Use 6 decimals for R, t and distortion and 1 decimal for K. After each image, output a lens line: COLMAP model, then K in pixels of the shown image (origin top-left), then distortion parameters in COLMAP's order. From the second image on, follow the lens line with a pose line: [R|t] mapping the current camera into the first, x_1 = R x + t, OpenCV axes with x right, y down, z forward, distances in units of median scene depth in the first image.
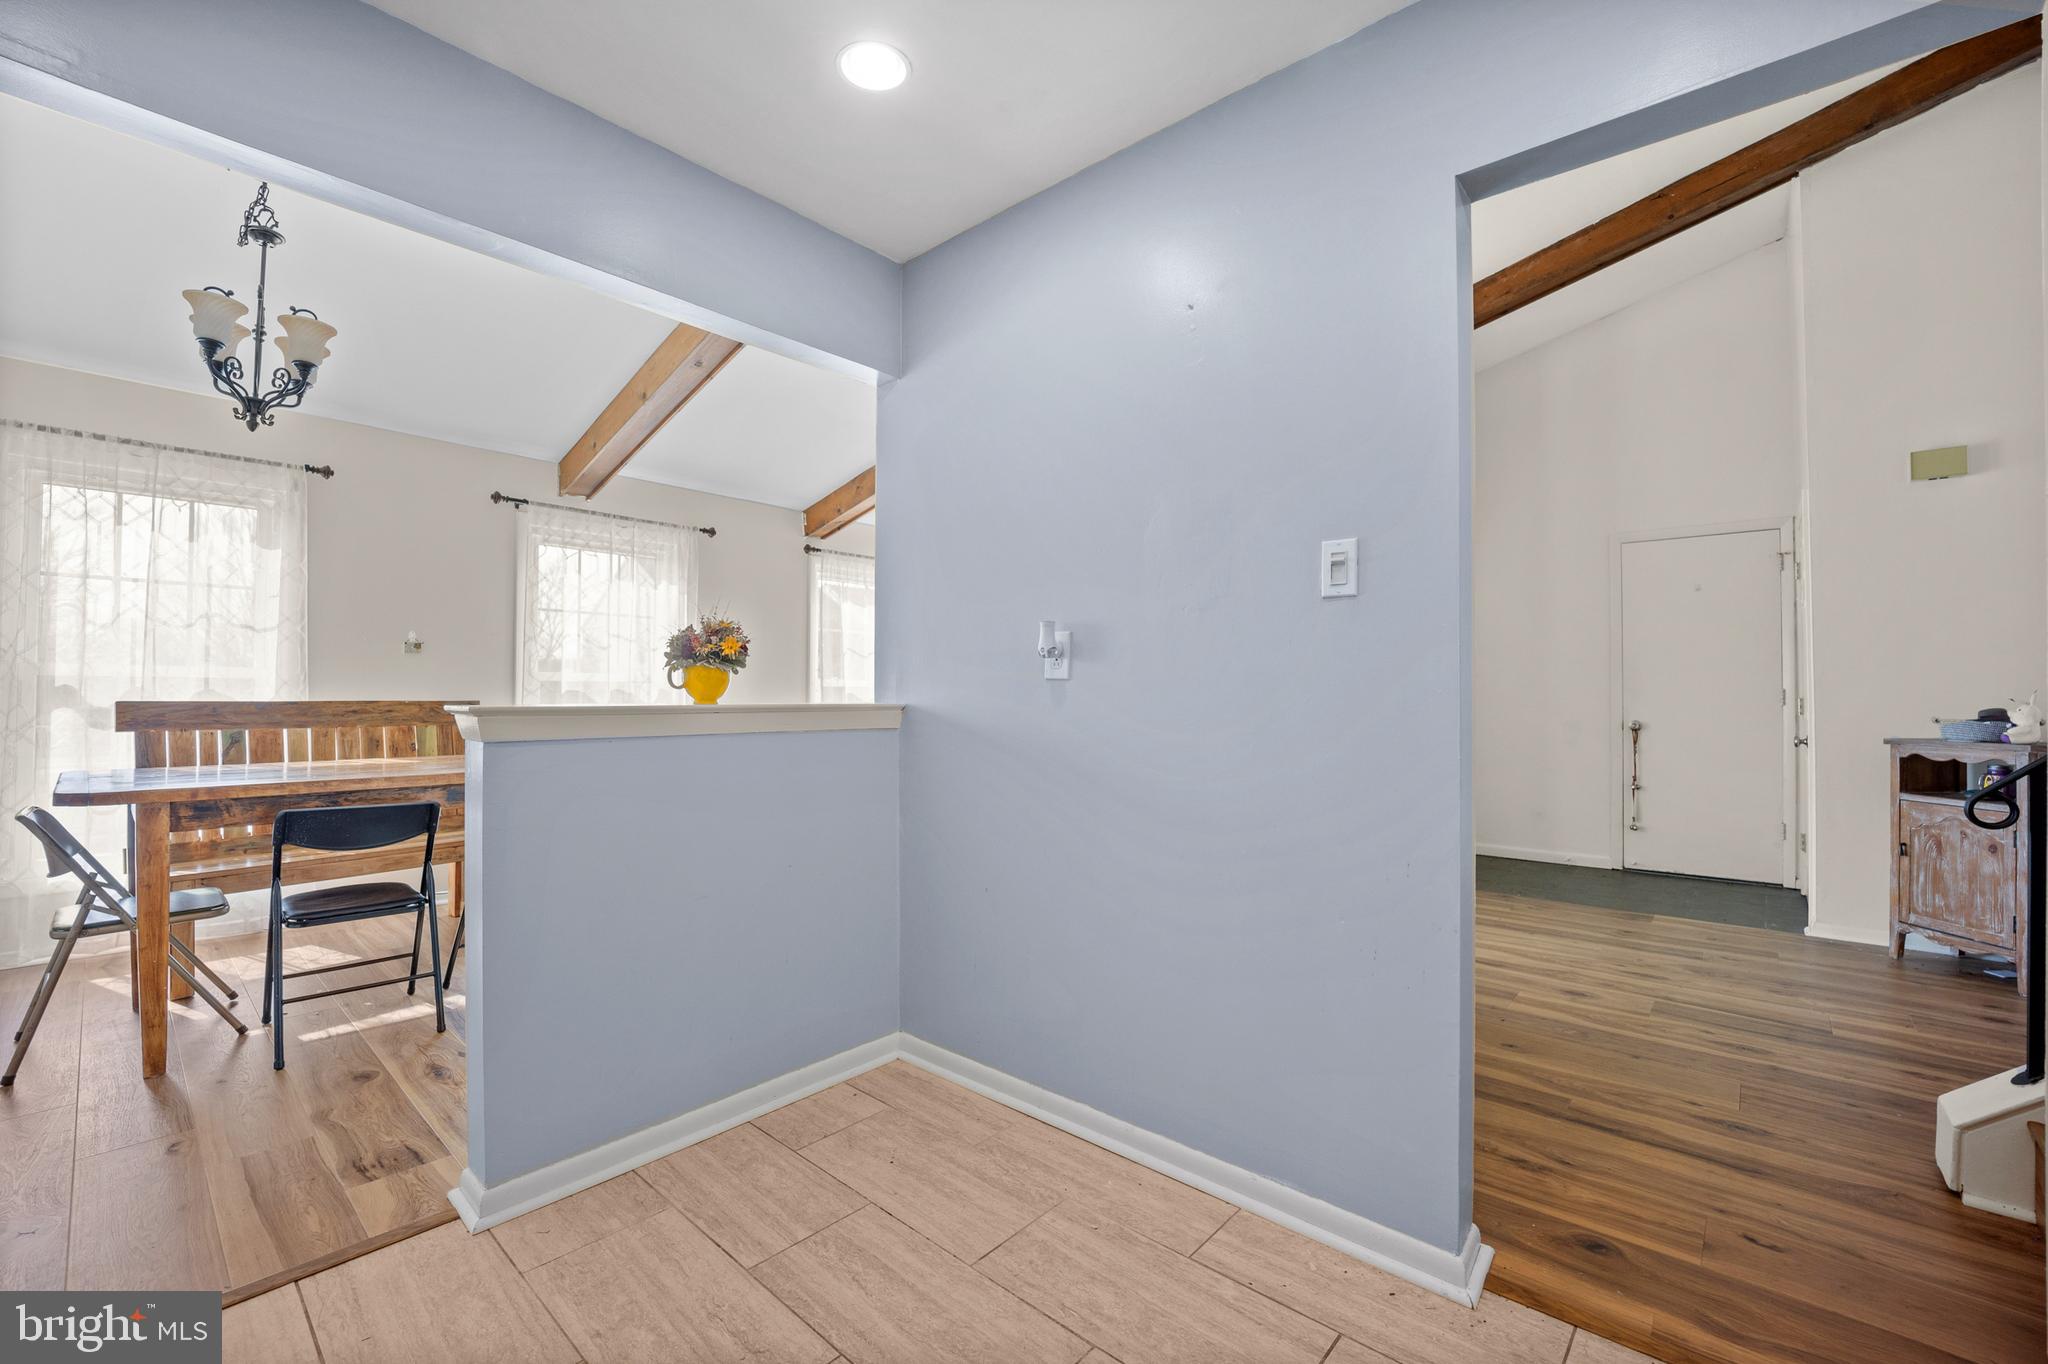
lens RADIAL K [[840.1, 0, 1024.0], [0, 840.1, 682.0], [0, 0, 1]] dist [-0.020711, -0.000044]
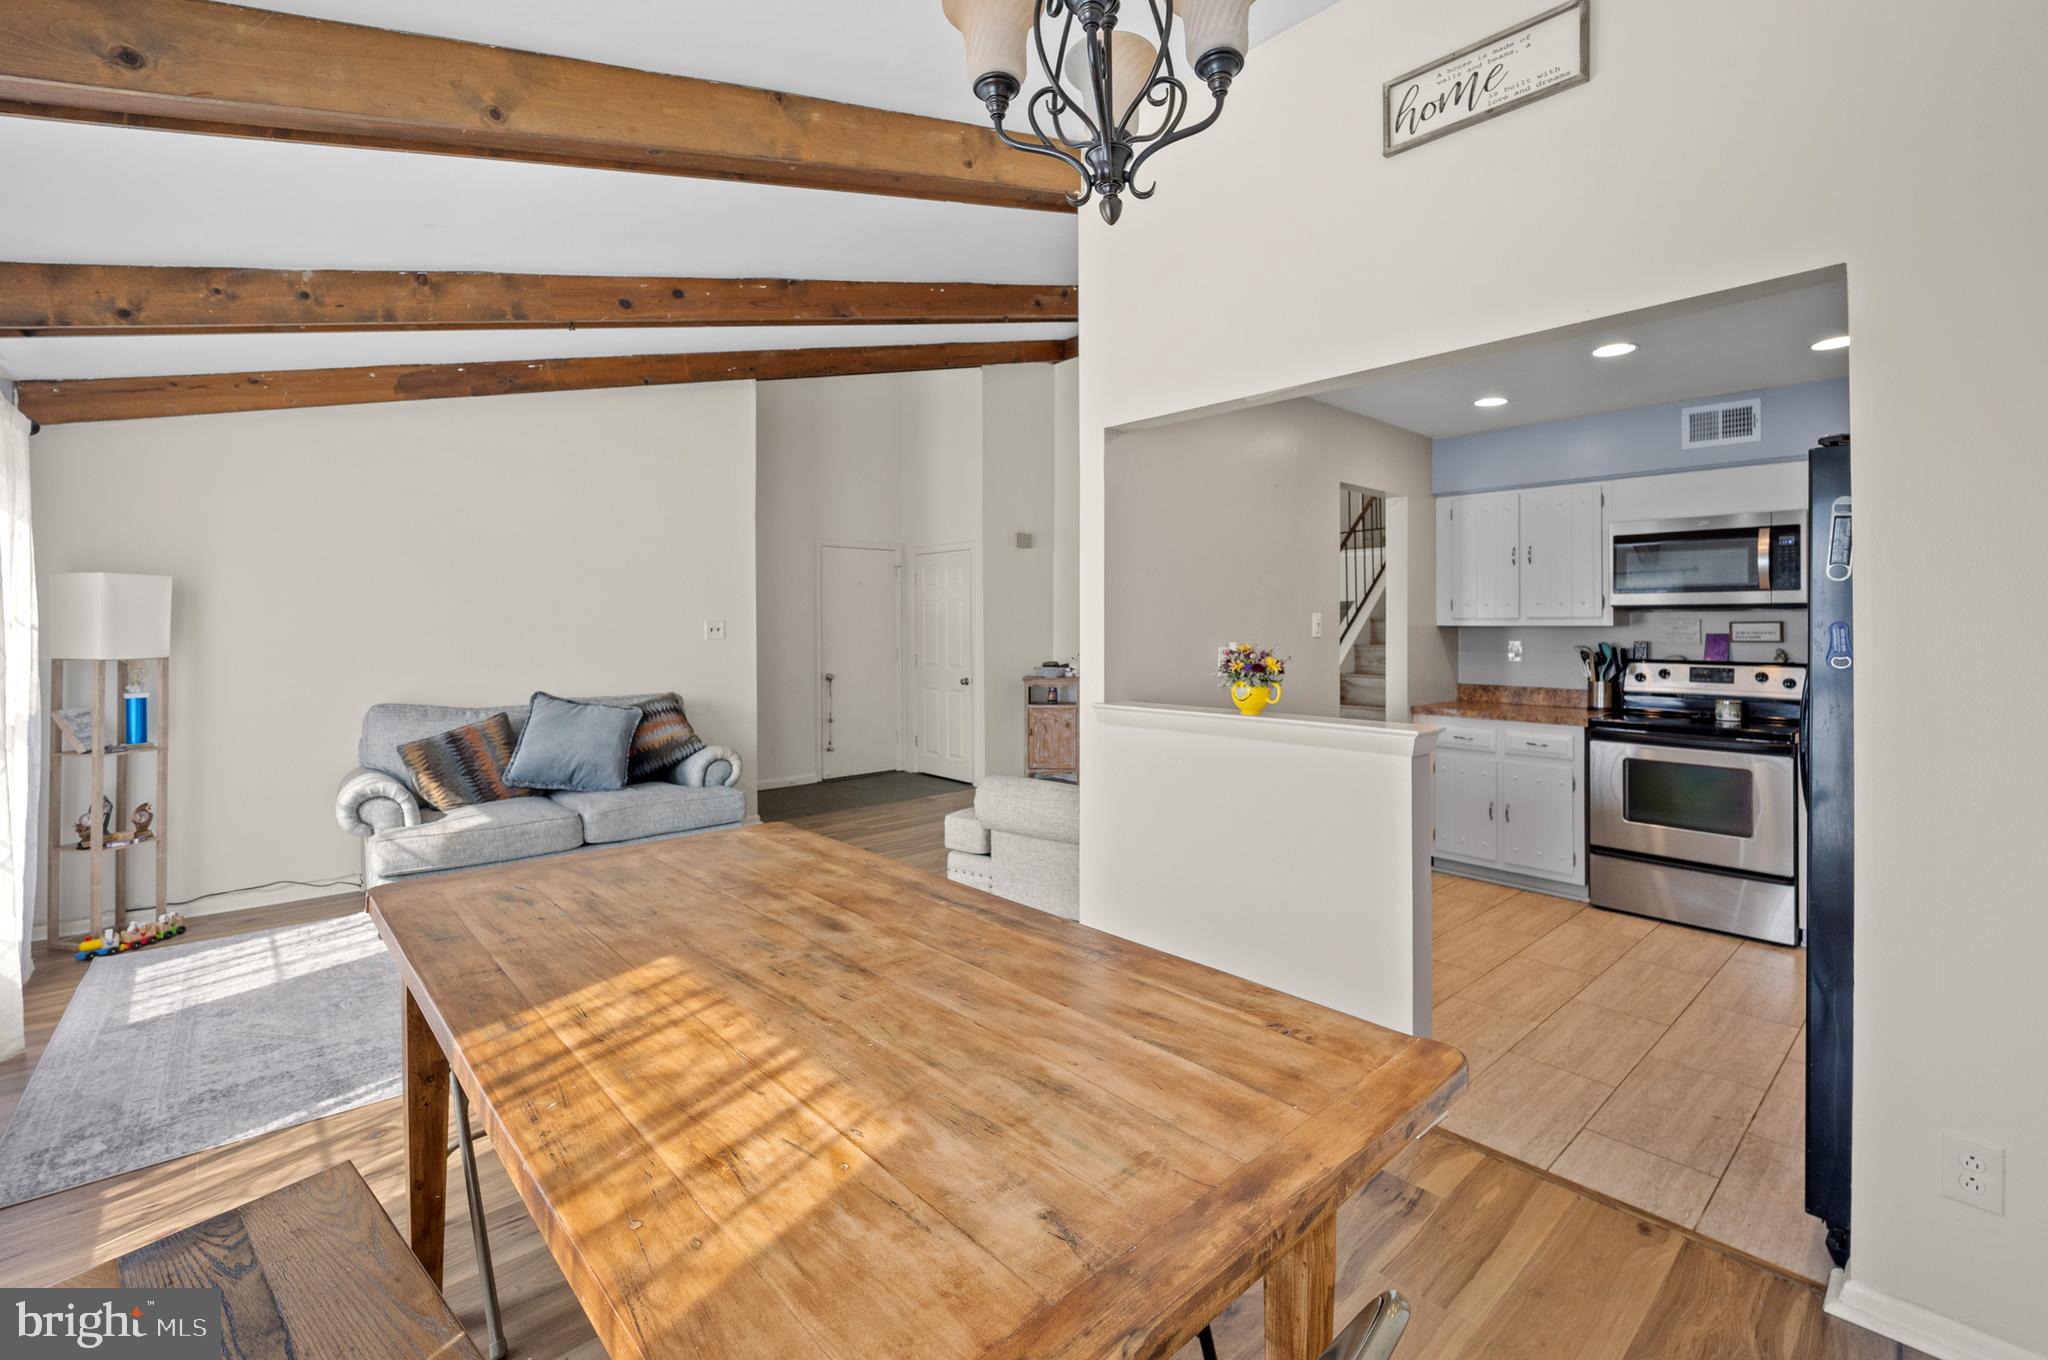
lens RADIAL K [[894.5, 0, 1024.6], [0, 894.5, 616.5], [0, 0, 1]] dist [0.000169, -0.000017]
pose [[0.111966, 0.004179, 0.993703, -1.145459], [-0.008175, 0.999961, -0.003285, -0.074829], [-0.993678, -0.007756, 0.111996, 0.792574]]
